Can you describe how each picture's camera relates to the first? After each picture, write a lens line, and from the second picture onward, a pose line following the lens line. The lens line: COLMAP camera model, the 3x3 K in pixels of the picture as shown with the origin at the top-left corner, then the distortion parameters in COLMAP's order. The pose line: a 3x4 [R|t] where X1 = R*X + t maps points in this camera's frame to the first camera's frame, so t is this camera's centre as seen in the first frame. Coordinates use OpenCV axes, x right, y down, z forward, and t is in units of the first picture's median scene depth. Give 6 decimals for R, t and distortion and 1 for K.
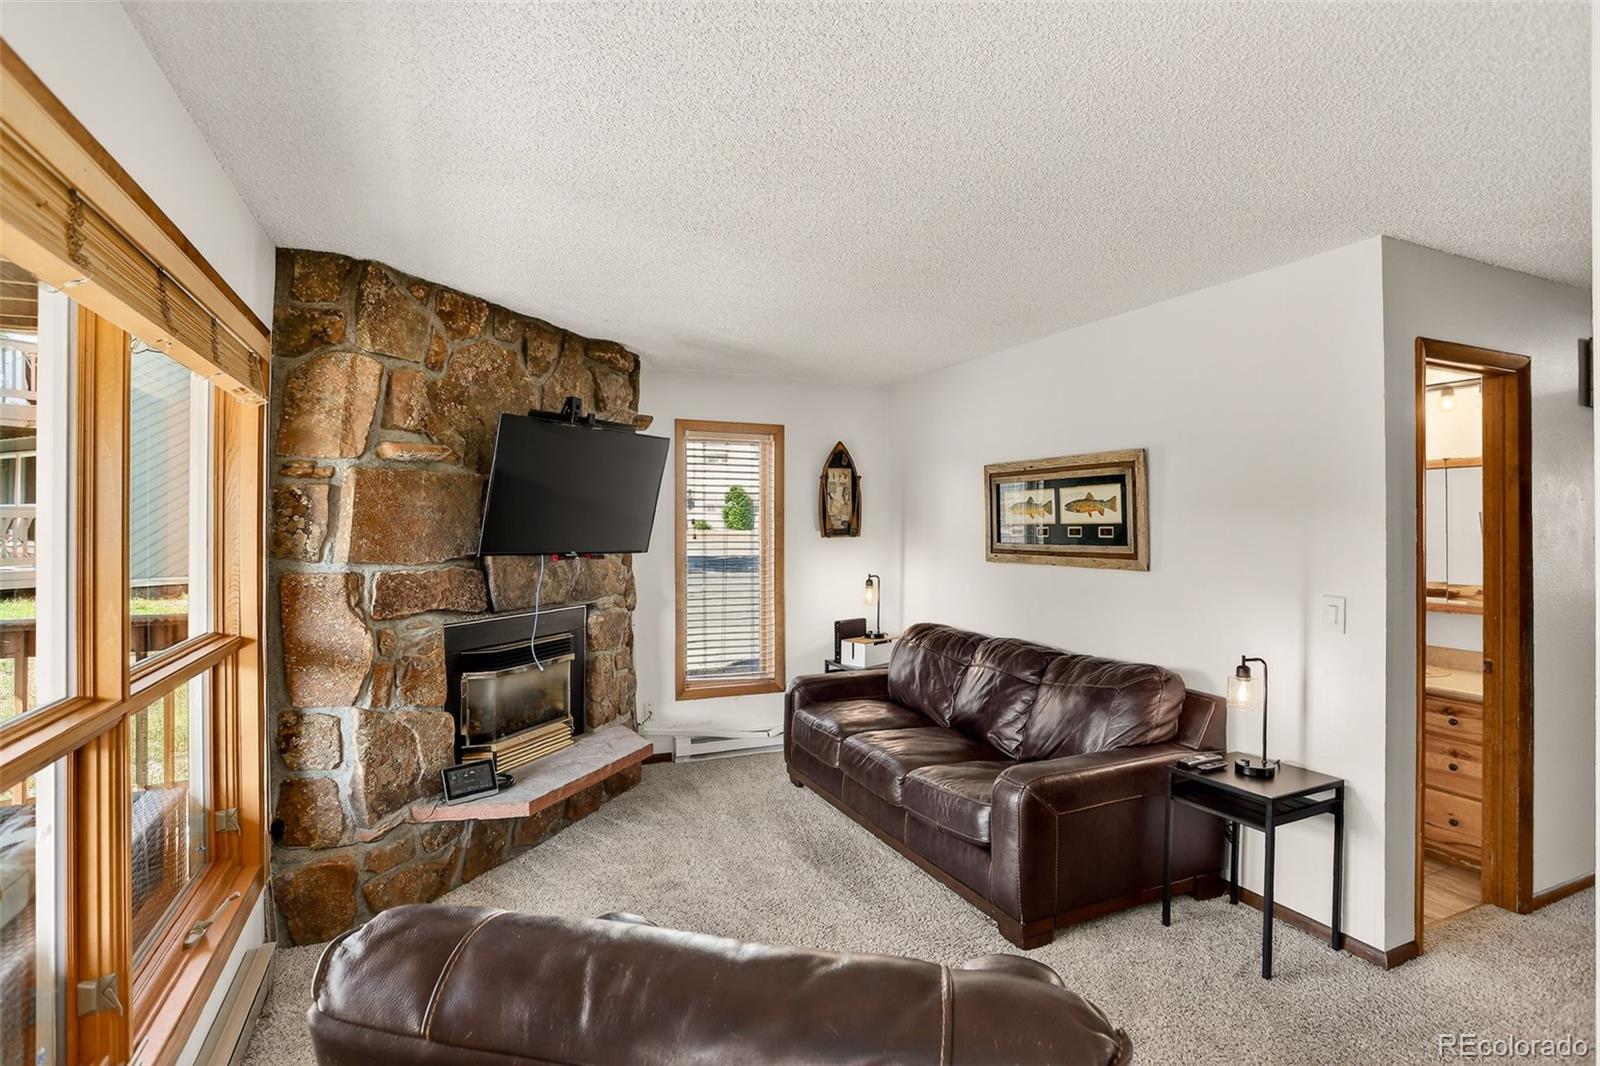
lens RADIAL K [[802.3, 0, 794.9], [0, 802.3, 525.0], [0, 0, 1]] dist [-0.068473, 0.033582]
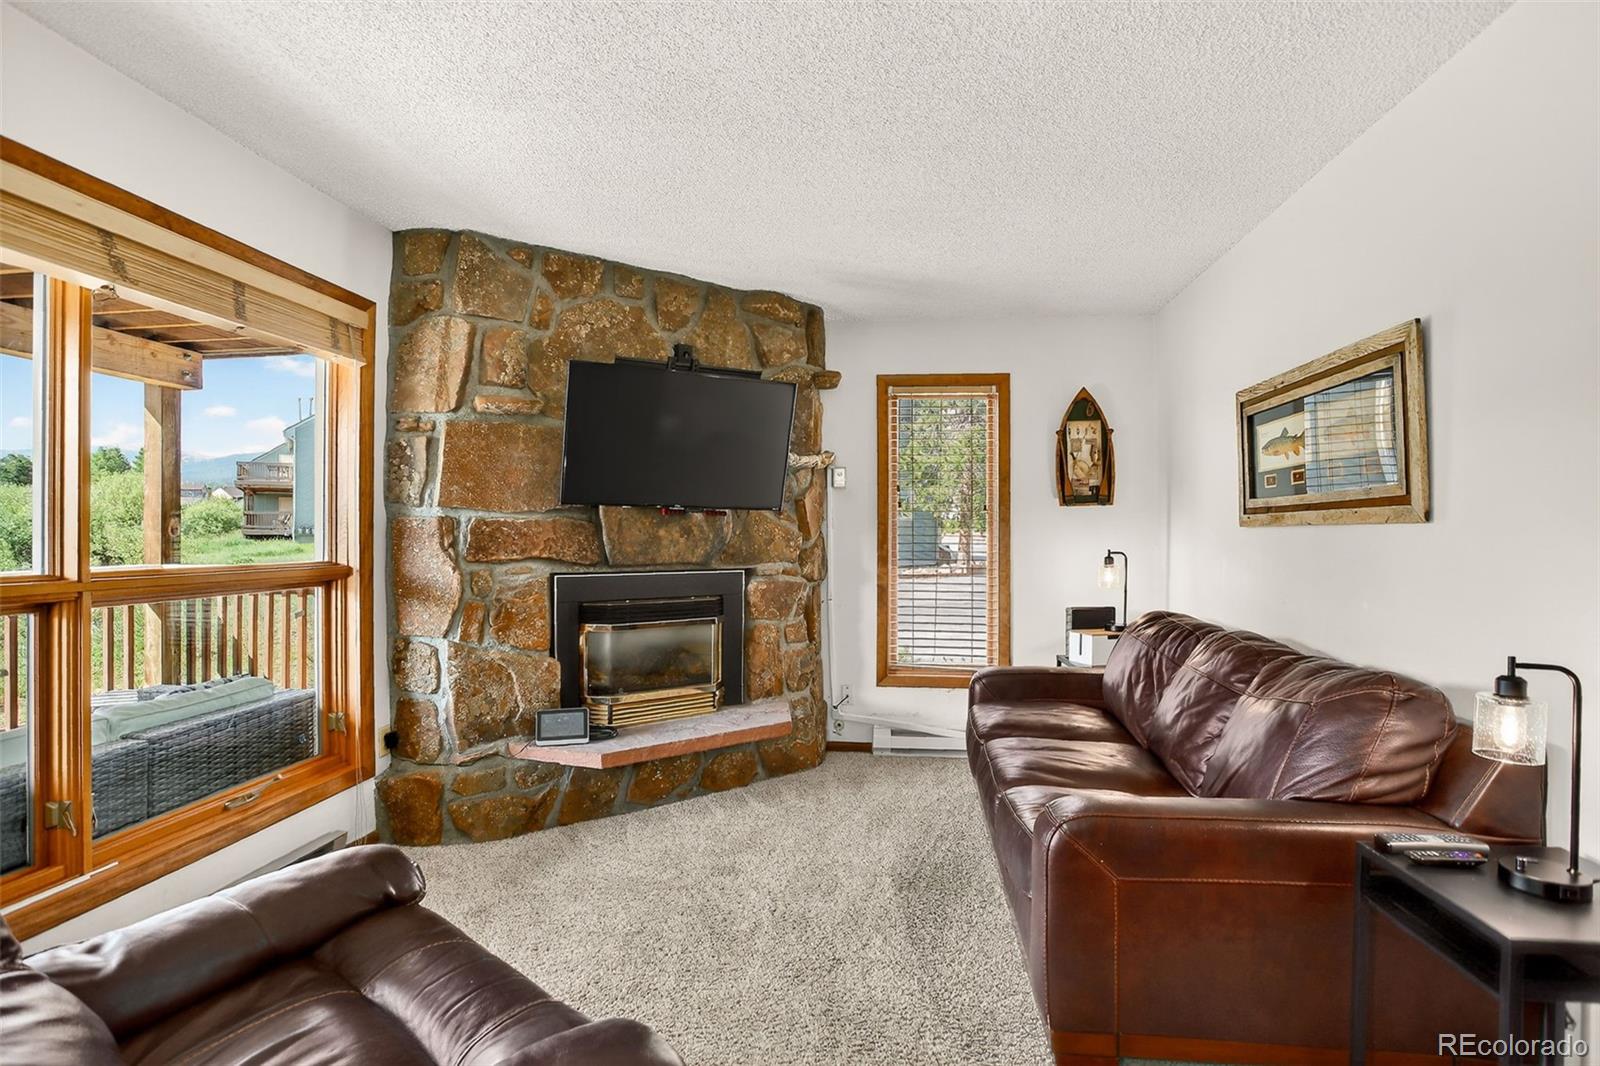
lens RADIAL K [[804.0, 0, 789.7], [0, 804.0, 538.0], [0, 0, 1]] dist [-0.069896, 0.032100]
pose [[0.853707, 0.004067, -0.520737, 0.384565], [-0.001689, 0.999986, 0.005041, 0.076767], [0.520751, -0.003424, 0.853702, 0.279891]]
